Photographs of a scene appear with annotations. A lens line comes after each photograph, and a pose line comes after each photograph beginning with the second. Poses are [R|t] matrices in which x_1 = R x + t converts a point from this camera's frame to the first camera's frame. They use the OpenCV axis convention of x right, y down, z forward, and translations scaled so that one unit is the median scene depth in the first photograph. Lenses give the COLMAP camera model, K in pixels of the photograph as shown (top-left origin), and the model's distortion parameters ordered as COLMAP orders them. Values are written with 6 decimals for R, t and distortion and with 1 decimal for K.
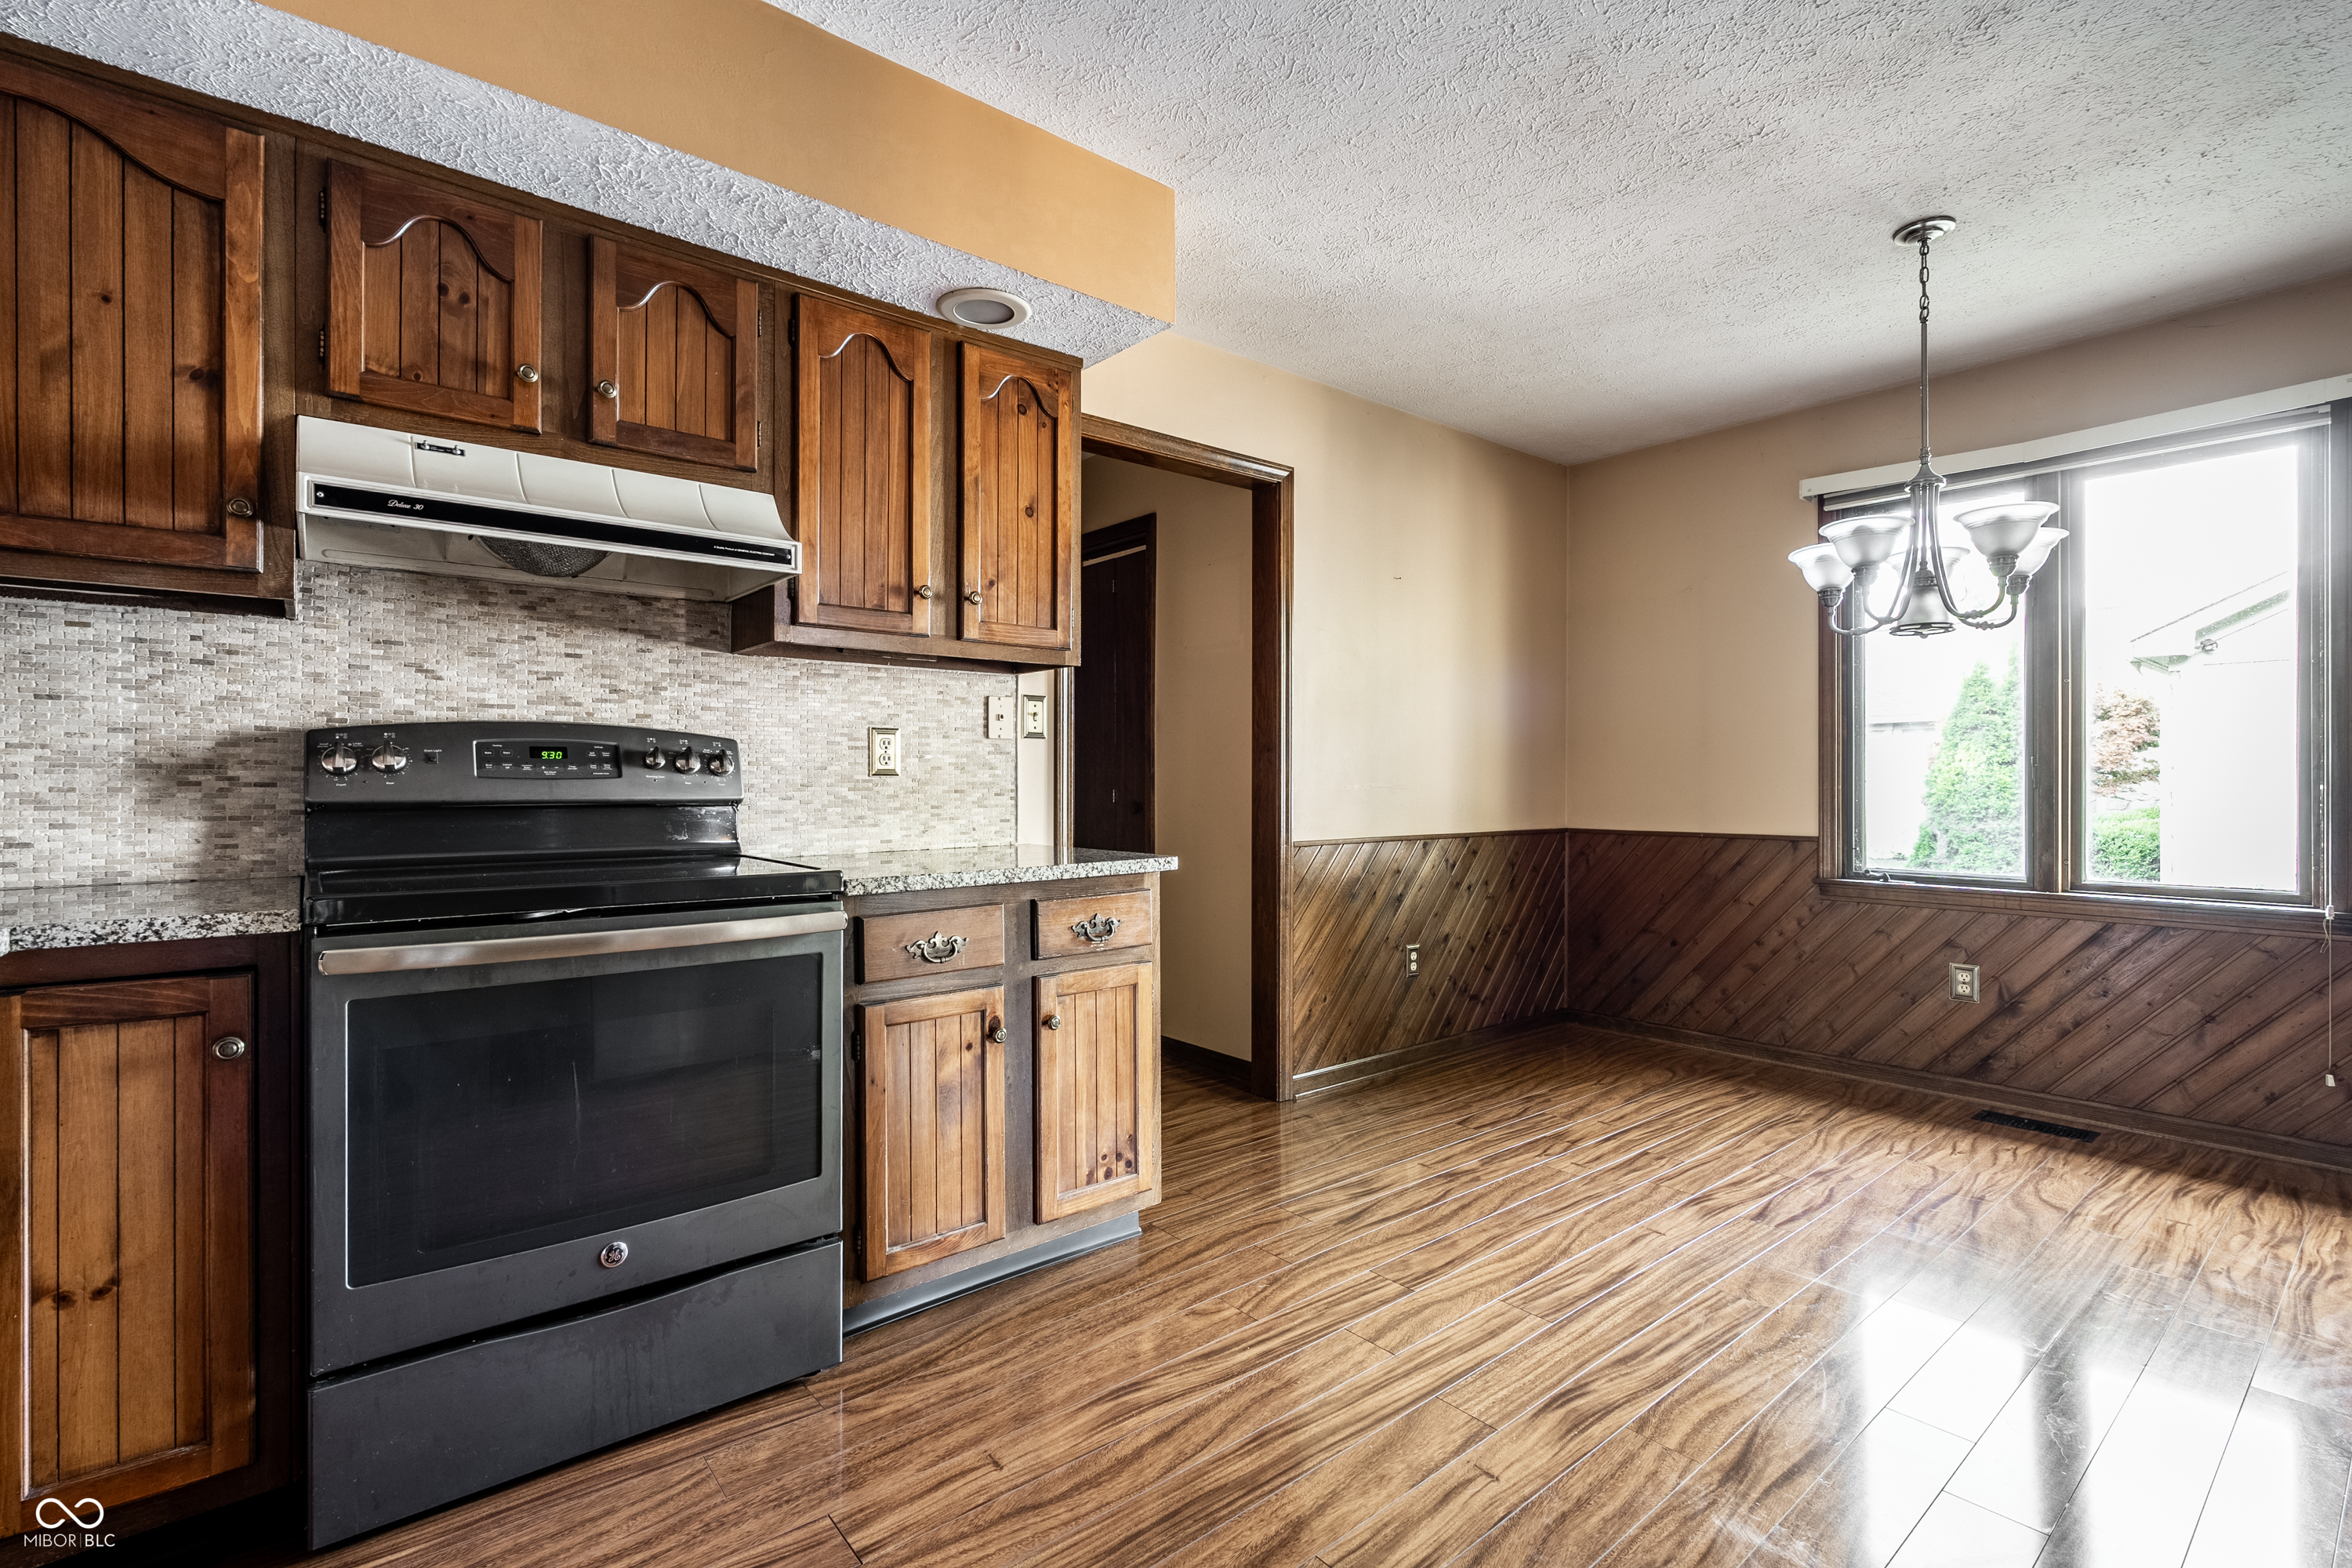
lens RADIAL K [[1035.6, 0, 1178.9], [0, 1035.6, 767.5], [0, 0, 1]] dist [0.000077, -0.000240]
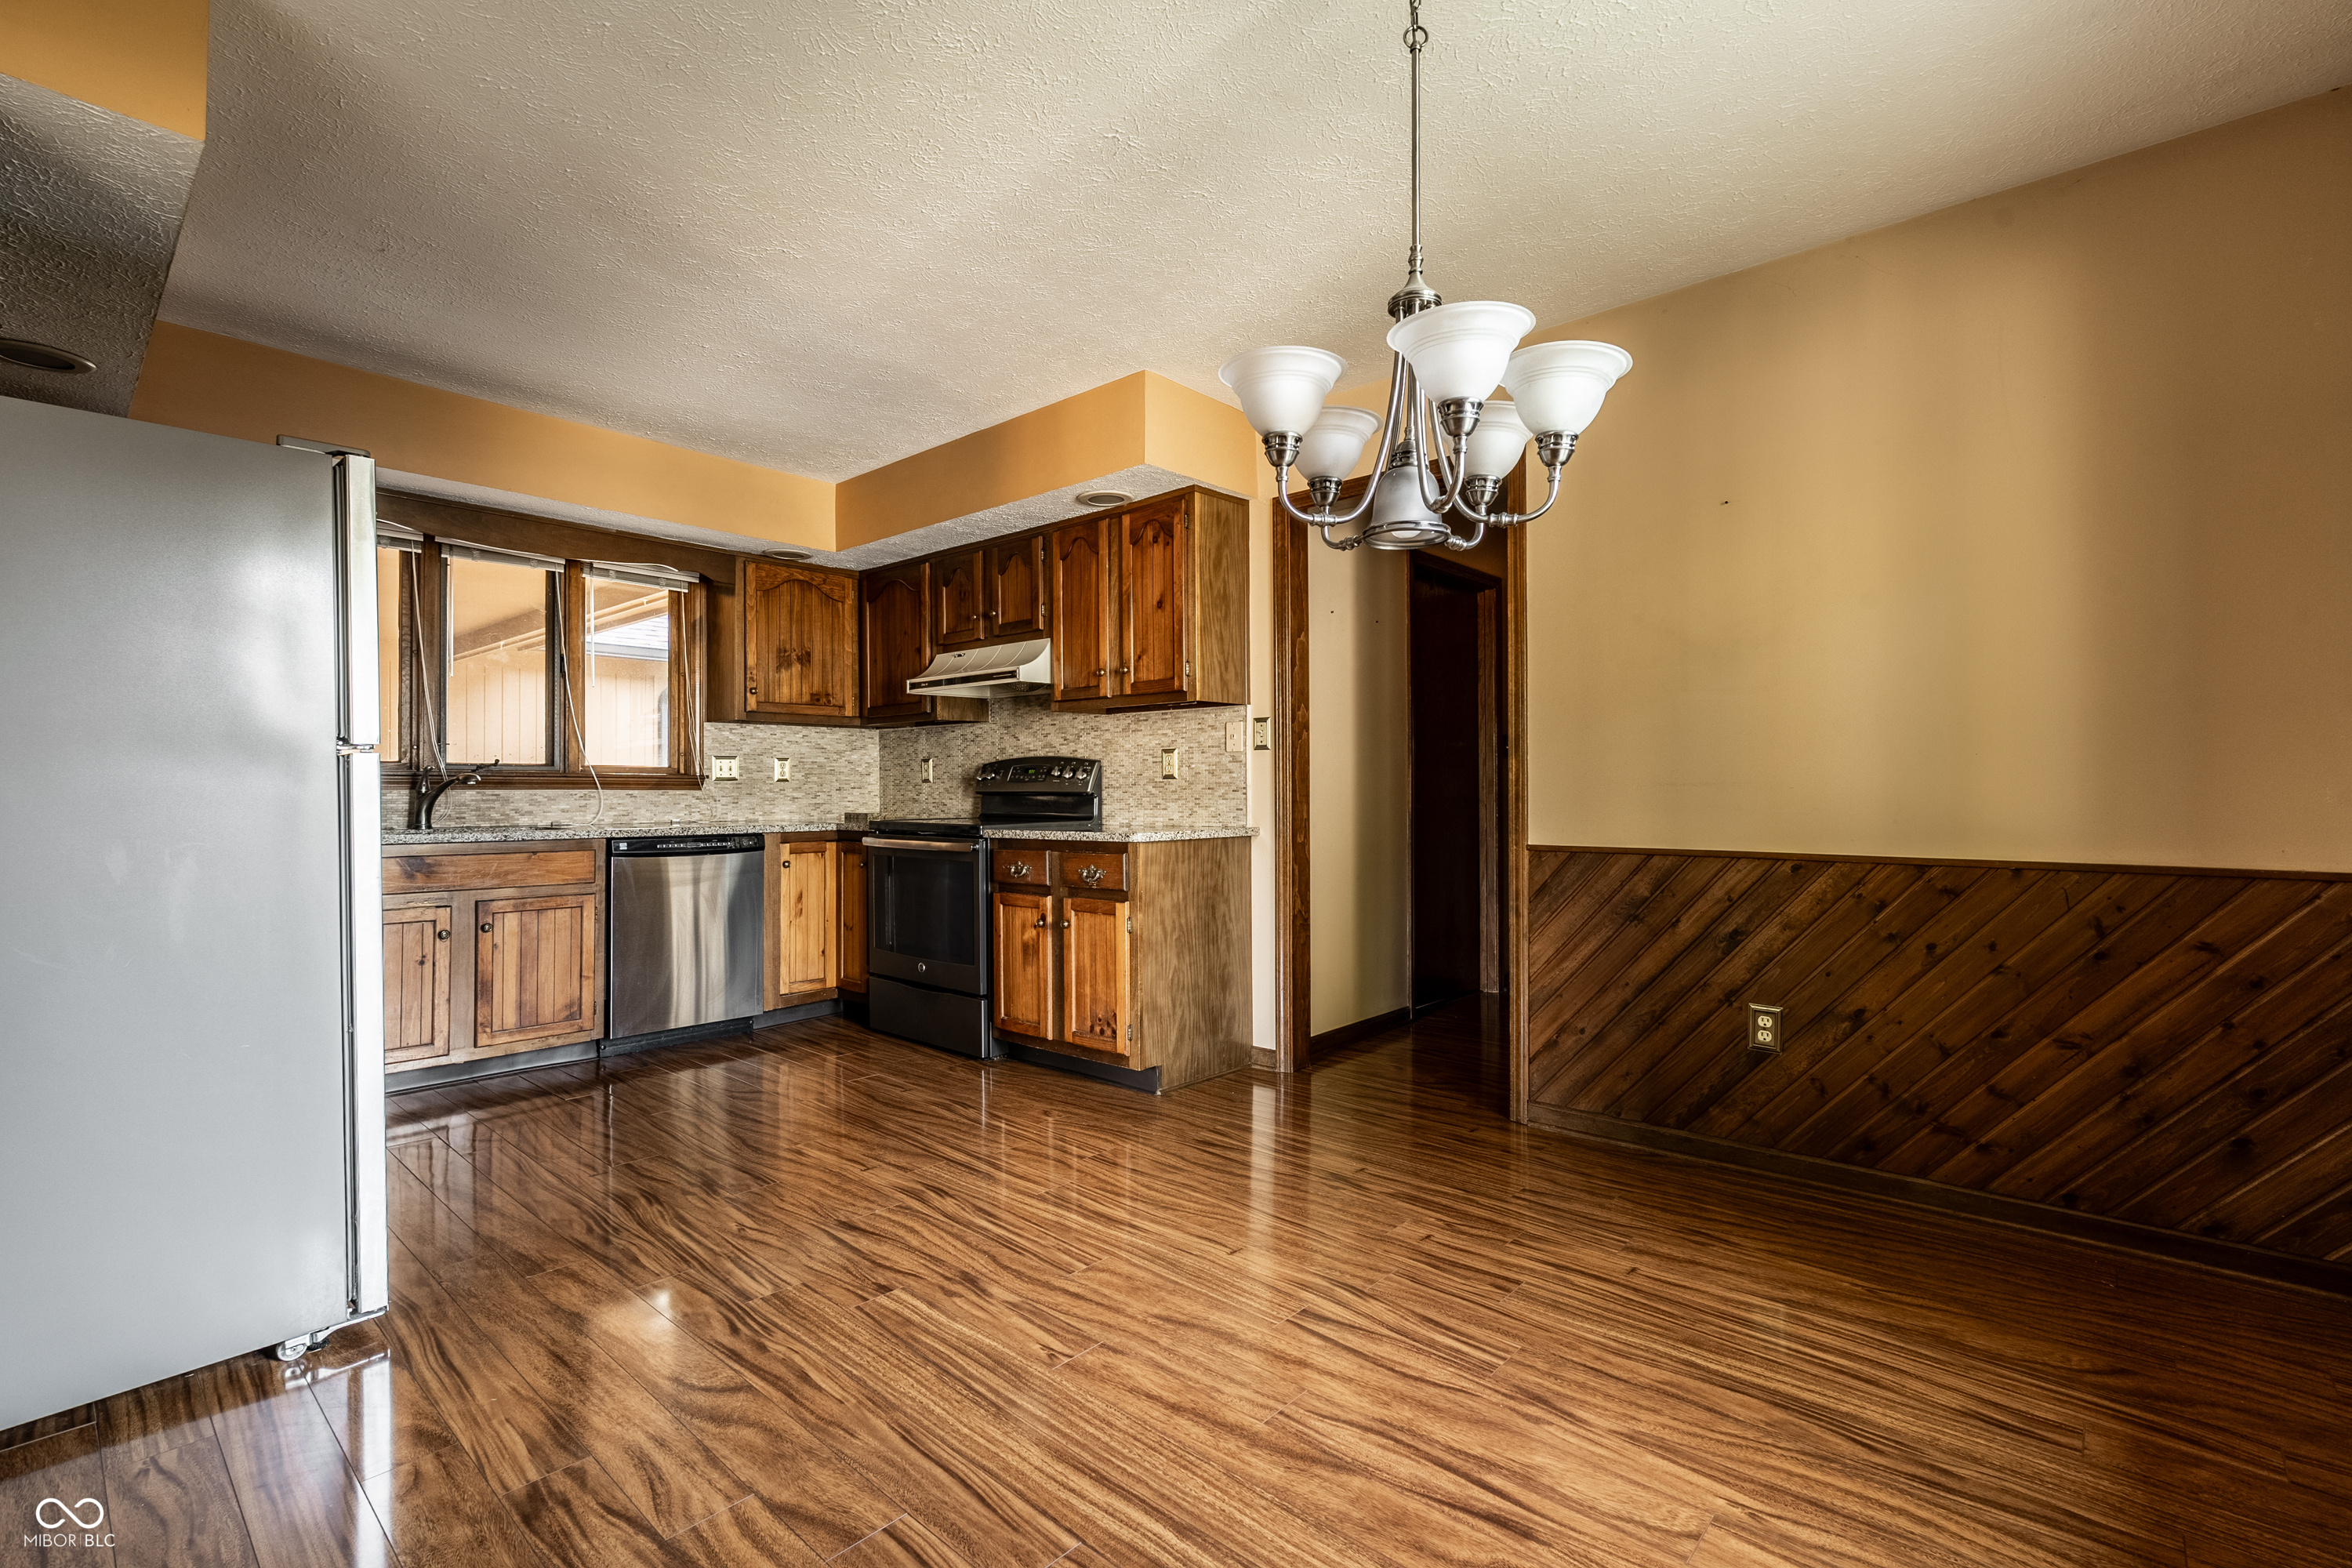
lens RADIAL K [[1023.0, 0, 1200.1], [0, 1023.0, 776.3], [0, 0, 1]] dist [-0.000705, -0.000204]
pose [[0.189910, -0.012329, -0.981724, 1.326434], [0.018137, 0.999795, -0.009048, 0.020139], [0.981634, -0.016087, 0.190094, 0.766354]]
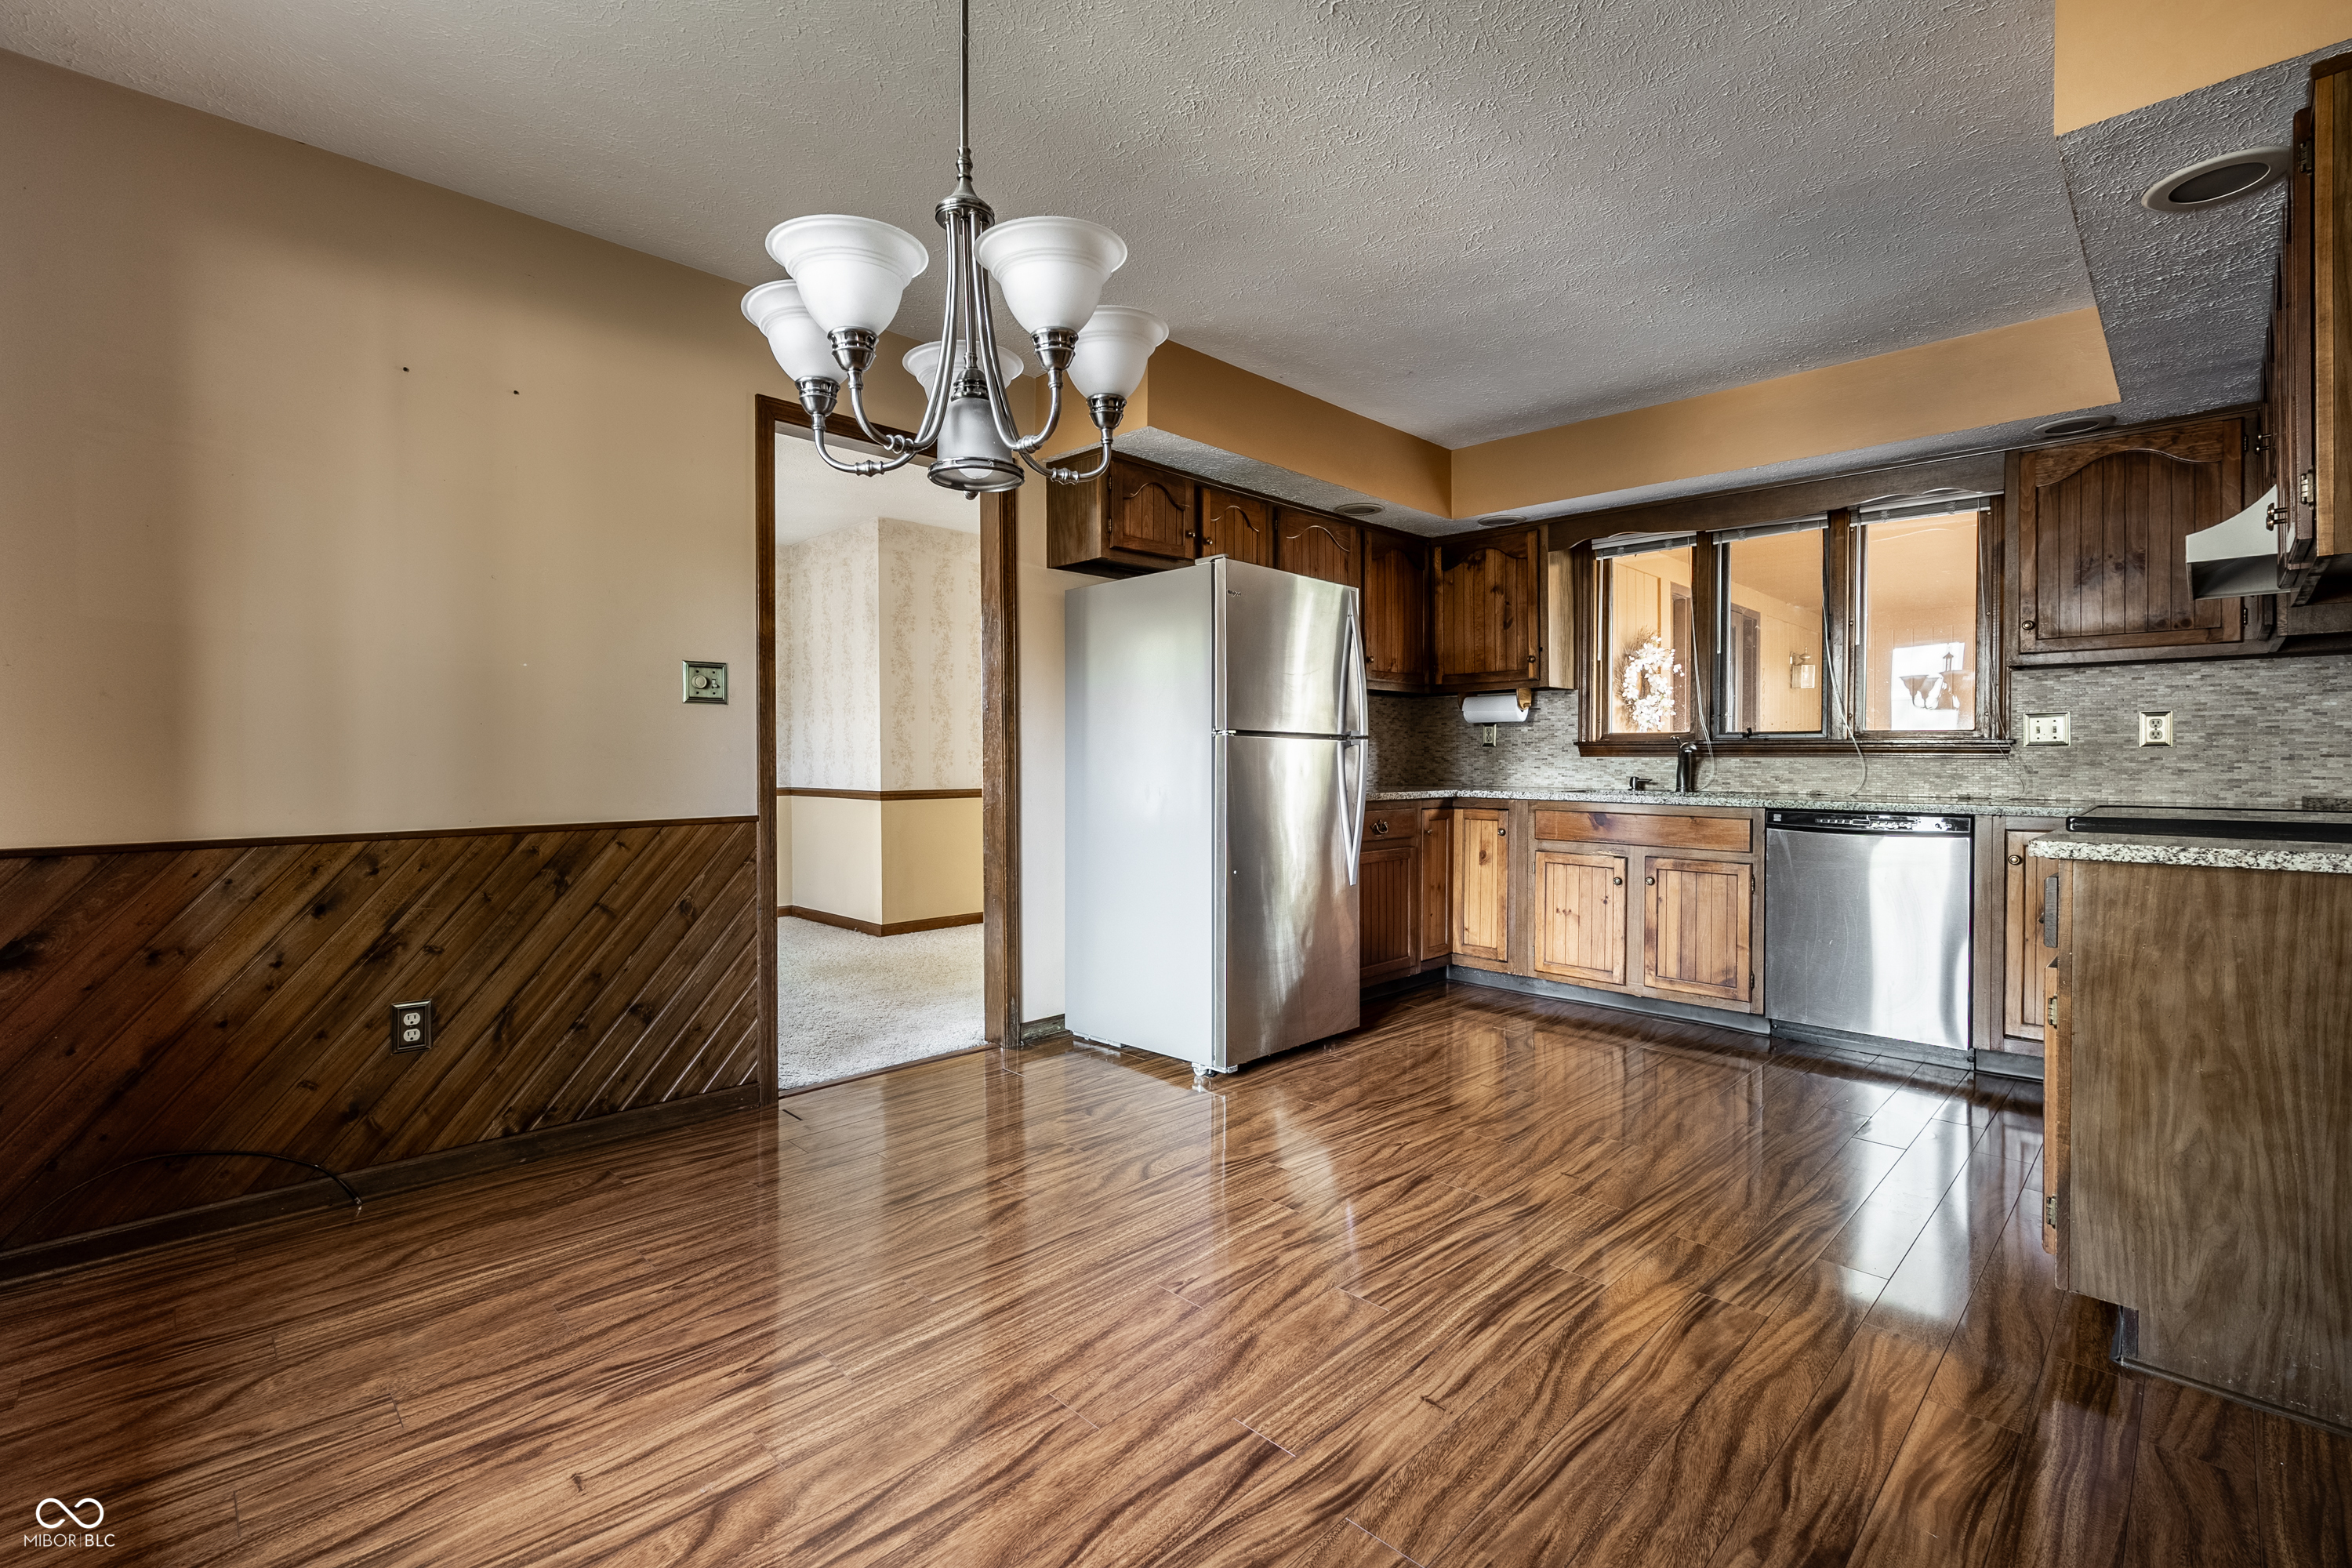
lens RADIAL K [[1085.1, 0, 1166.5], [0, 1085.1, 761.4], [0, 0, 1]] dist [-0.001214, 0.000084]
pose [[-0.994256, 0.000823, -0.107021, 0.683468], [0.002269, 0.999908, -0.013391, 0.034169], [0.107000, -0.013557, -0.994167, 1.629285]]
